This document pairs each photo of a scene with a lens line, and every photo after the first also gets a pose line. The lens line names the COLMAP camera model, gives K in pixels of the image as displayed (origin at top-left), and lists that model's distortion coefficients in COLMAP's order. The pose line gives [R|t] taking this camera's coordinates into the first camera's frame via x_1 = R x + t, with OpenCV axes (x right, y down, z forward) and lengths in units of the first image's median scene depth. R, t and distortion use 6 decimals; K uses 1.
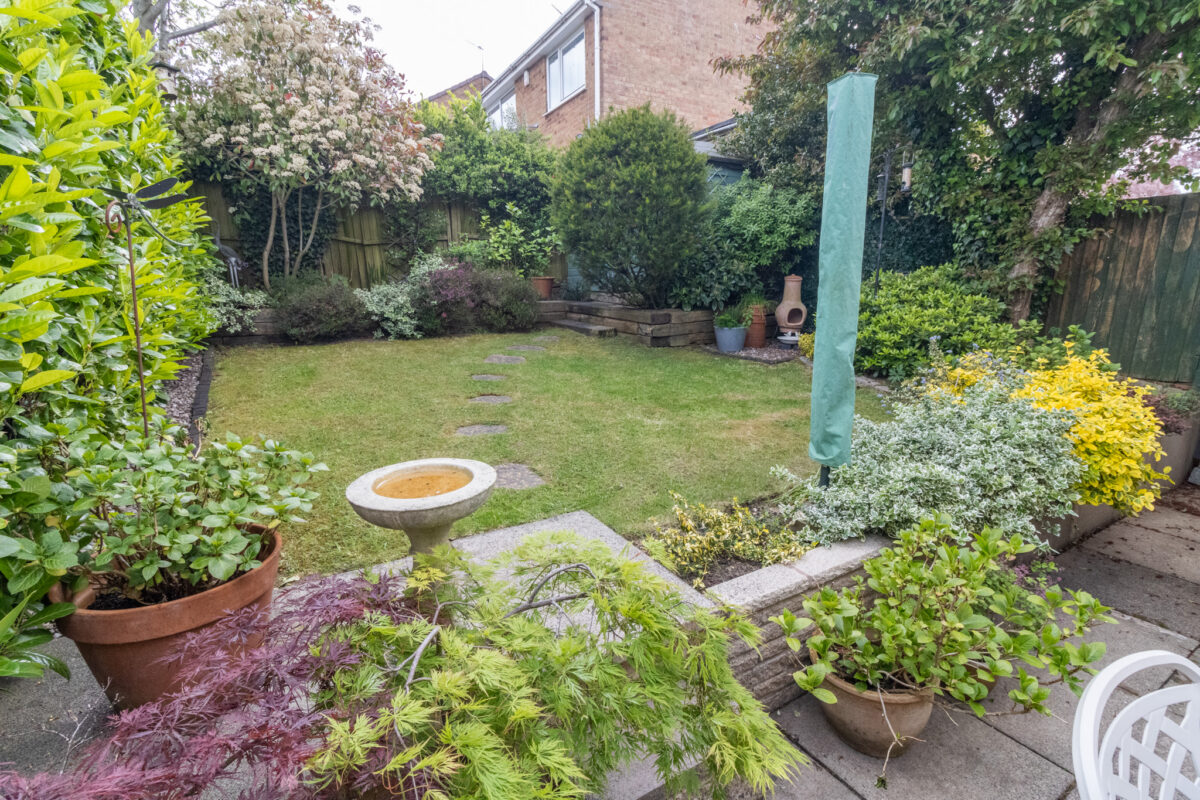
lens RADIAL K [[548.6, 0, 604.2], [0, 548.6, 395.6], [0, 0, 1]] dist [0.000636, 0.000650]
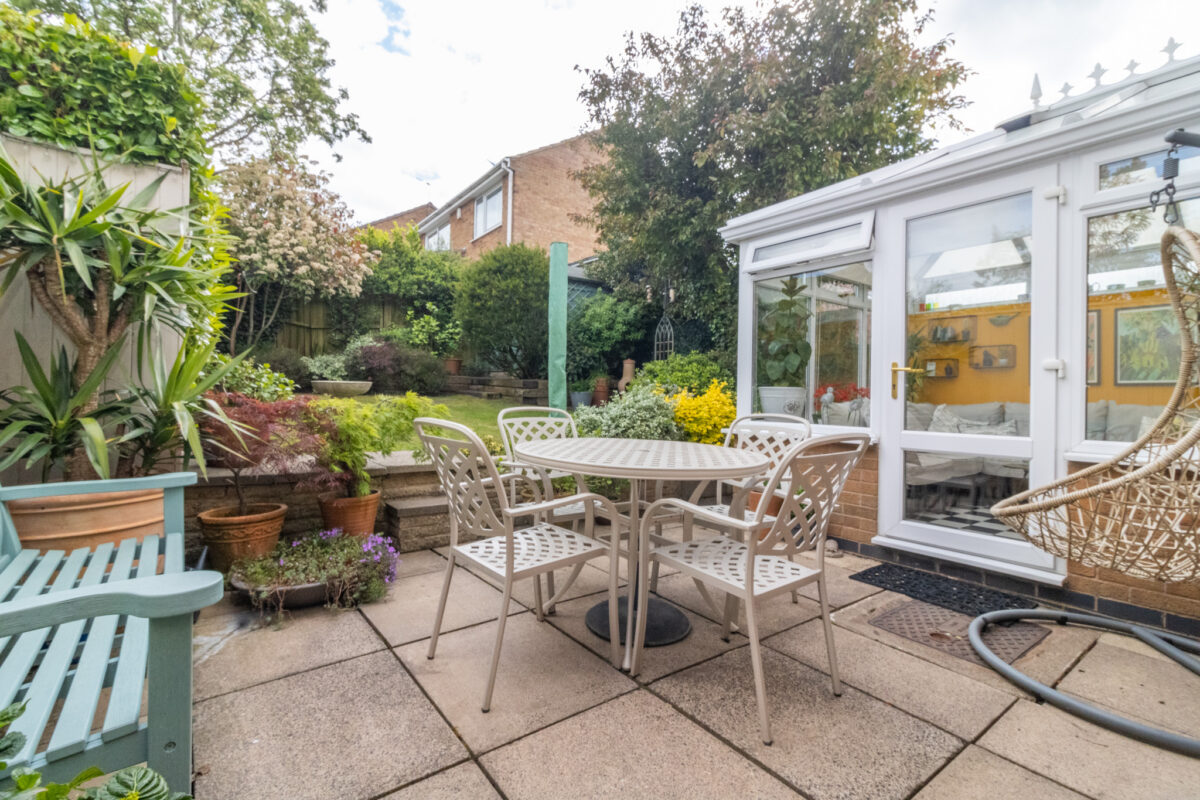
lens RADIAL K [[539.0, 0, 611.2], [0, 539.0, 404.8], [0, 0, 1]] dist [0.001220, 0.000055]
pose [[0.992958, 0.024565, 0.115896, 0.137289], [-0.003414, 0.983793, -0.179278, 0.145087], [-0.118422, 0.177619, 0.976948, -0.332831]]
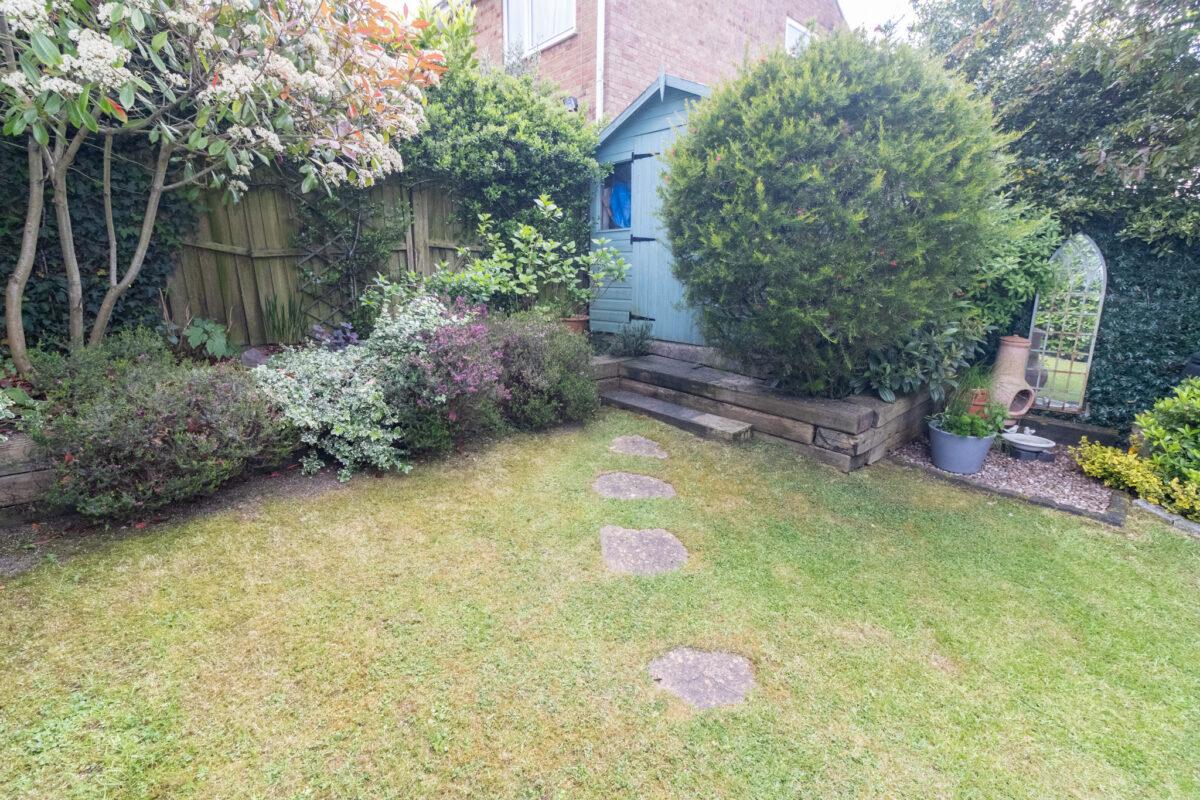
lens RADIAL K [[556.5, 0, 606.1], [0, 556.5, 392.8], [0, 0, 1]] dist [0.003184, 0.000188]
pose [[0.977011, -0.018599, 0.212375, -0.251591], [0.016393, 0.999792, 0.012143, -0.165255], [-0.212557, -0.008382, 0.977113, 0.456249]]
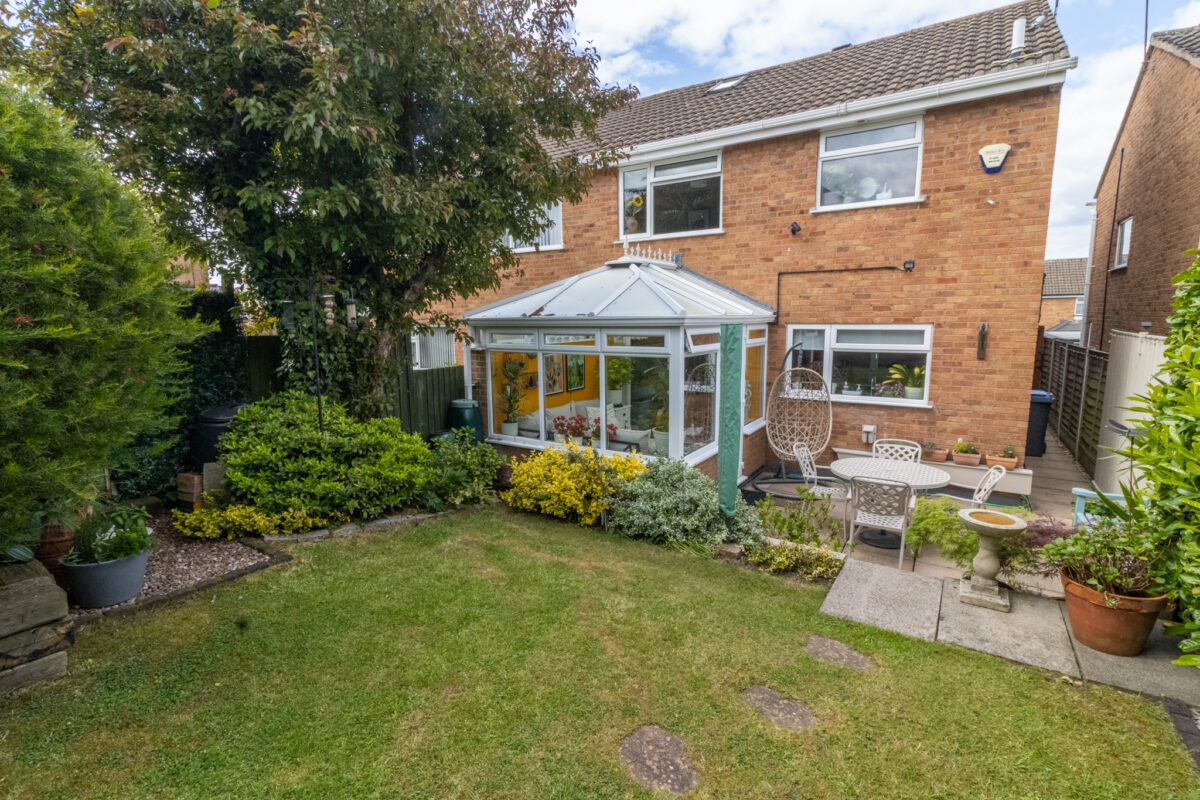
lens RADIAL K [[556.5, 0, 606.1], [0, 556.5, 392.8], [0, 0, 1]] dist [0.003184, 0.000188]
pose [[-0.436889, -0.111092, 0.892629, -0.397482], [0.186294, 0.959654, 0.210613, -0.286921], [-0.880013, 0.258306, -0.398567, 0.768196]]
